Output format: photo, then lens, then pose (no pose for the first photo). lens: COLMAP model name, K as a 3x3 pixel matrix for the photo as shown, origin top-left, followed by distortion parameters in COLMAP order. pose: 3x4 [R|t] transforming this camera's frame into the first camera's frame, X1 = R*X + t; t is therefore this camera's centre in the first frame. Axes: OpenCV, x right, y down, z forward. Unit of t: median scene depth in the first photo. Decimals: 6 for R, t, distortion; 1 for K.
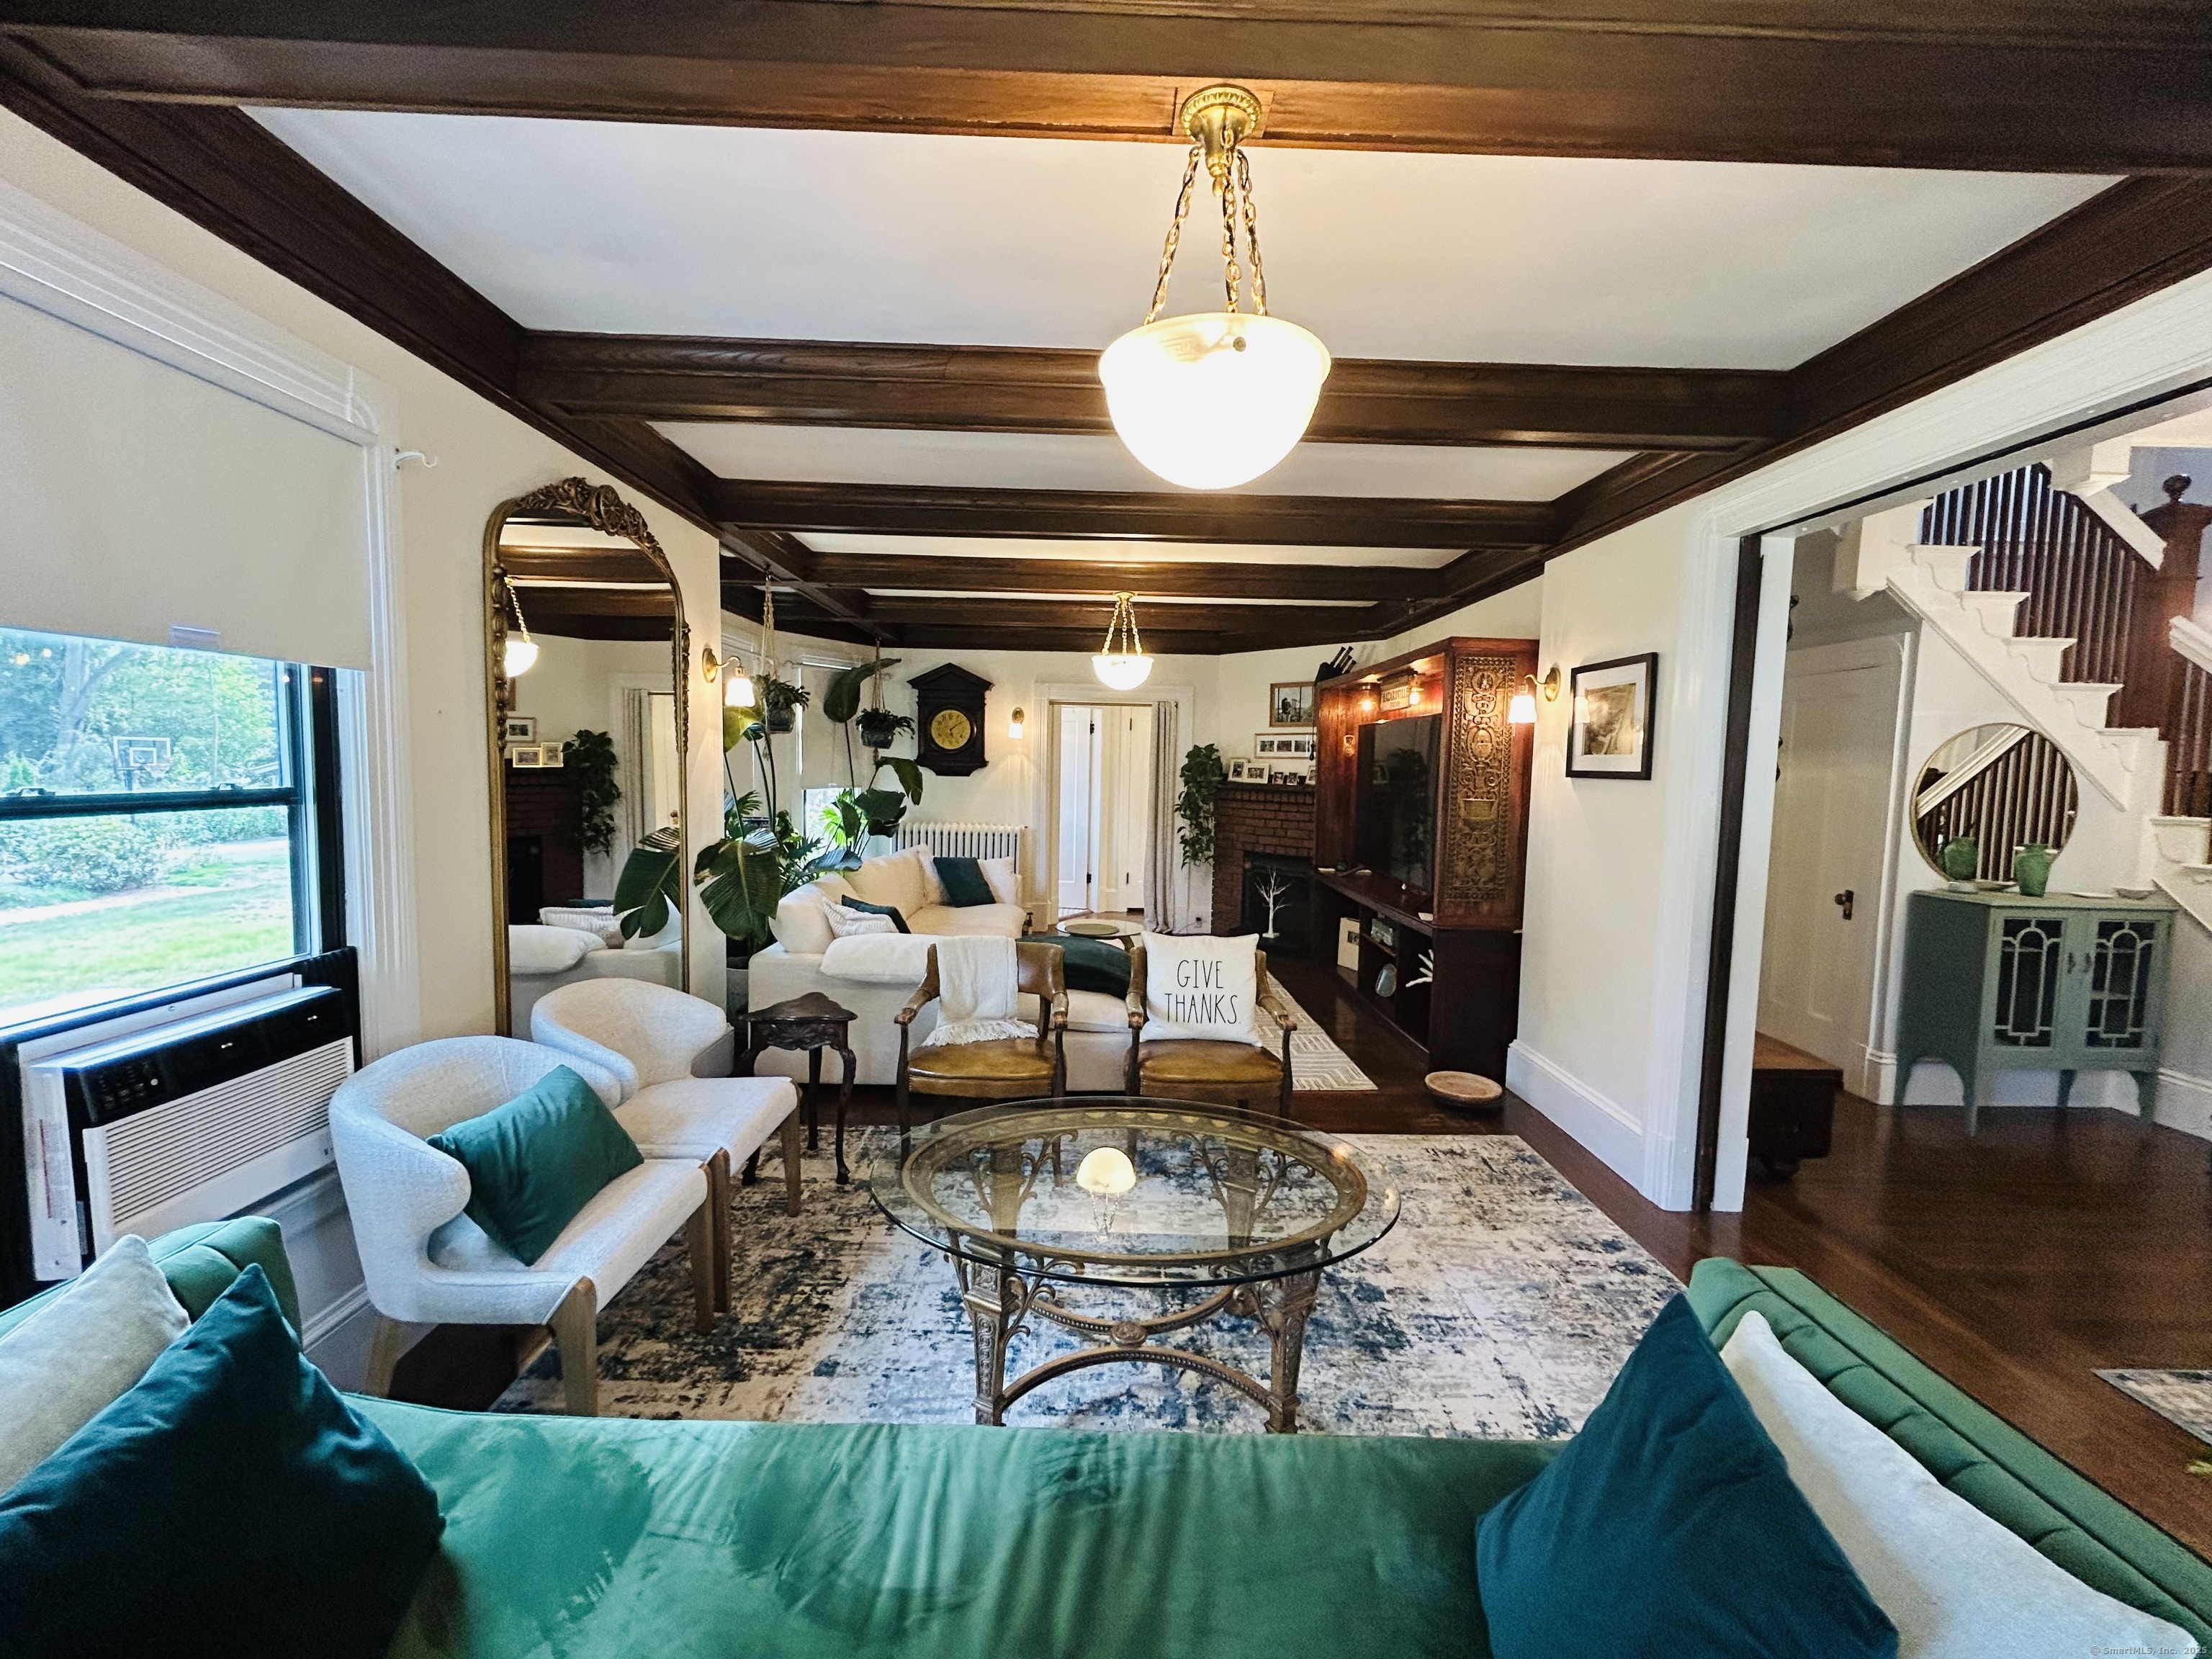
lens RADIAL K [[888.5, 0, 1111.9], [0, 888.5, 830.6], [0, 0, 1]] dist [0.022967, -0.008703]
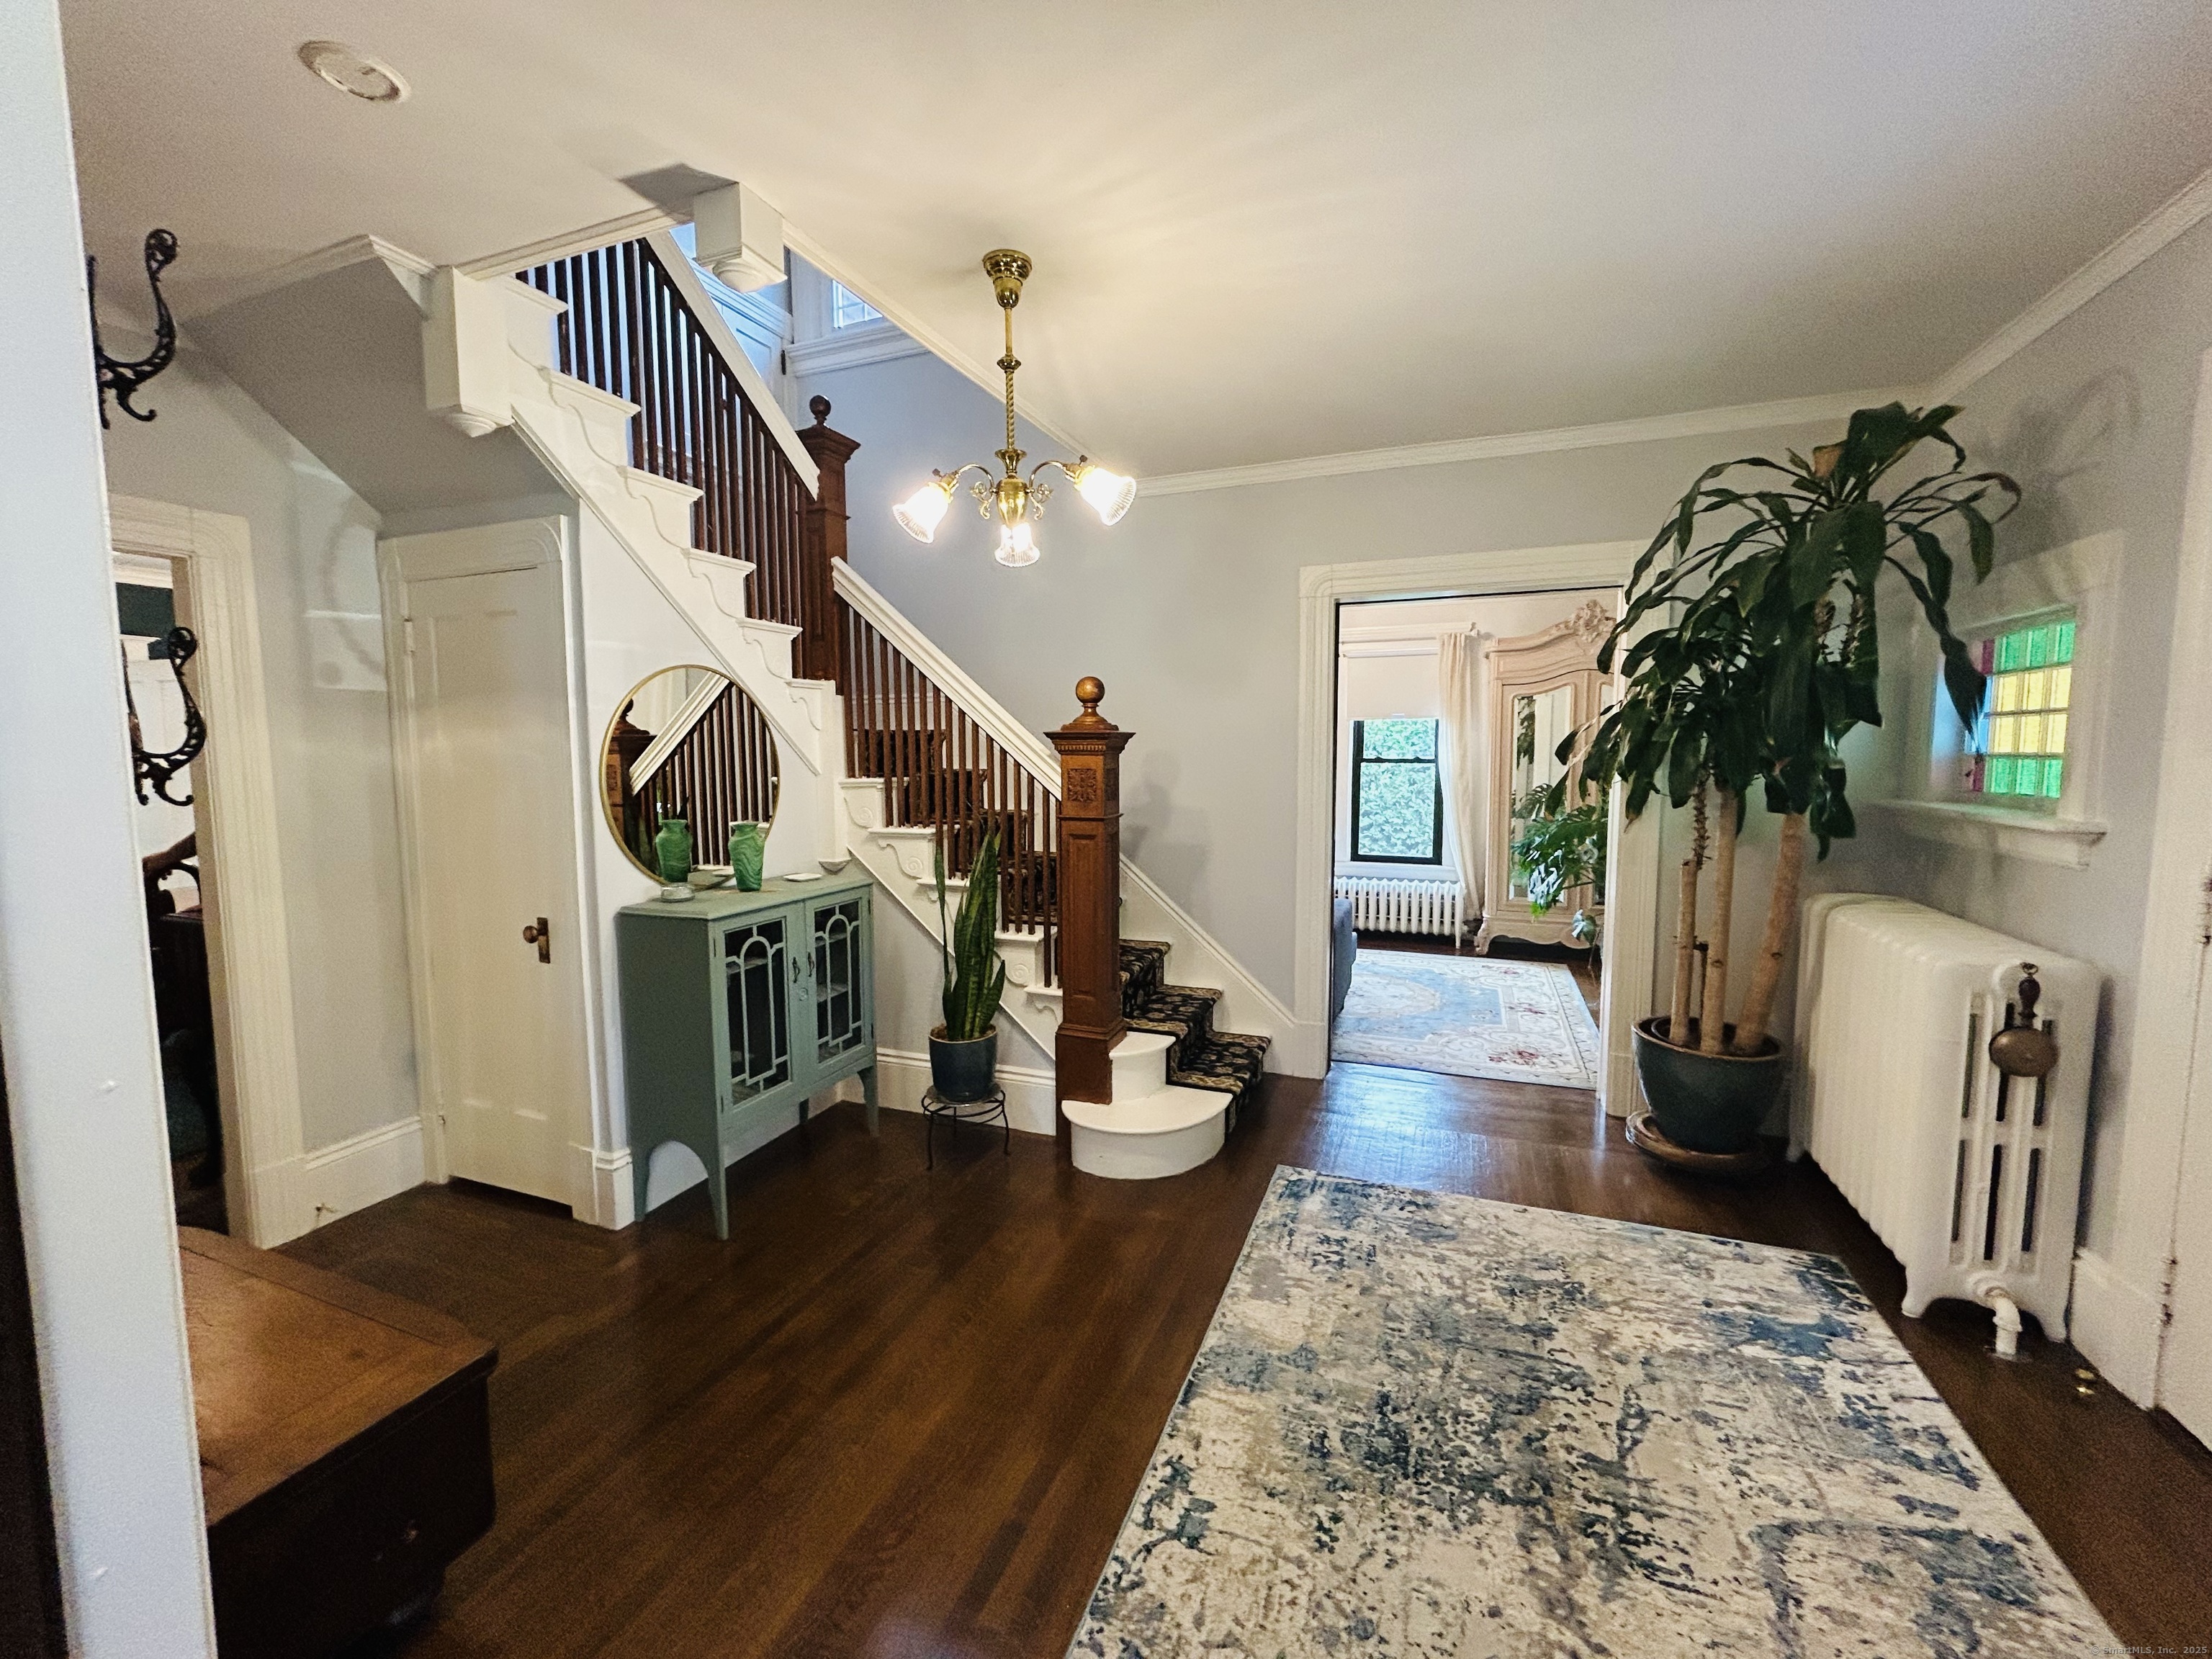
lens RADIAL K [[891.6, 0, 1105.5], [0, 891.6, 825.6], [0, 0, 1]] dist [-0.014696, 0.003925]
pose [[0.386664, -0.102914, 0.916460, 0.440952], [0.082680, 0.993621, 0.076695, -0.015798], [-0.918507, 0.046118, 0.392706, 0.414042]]
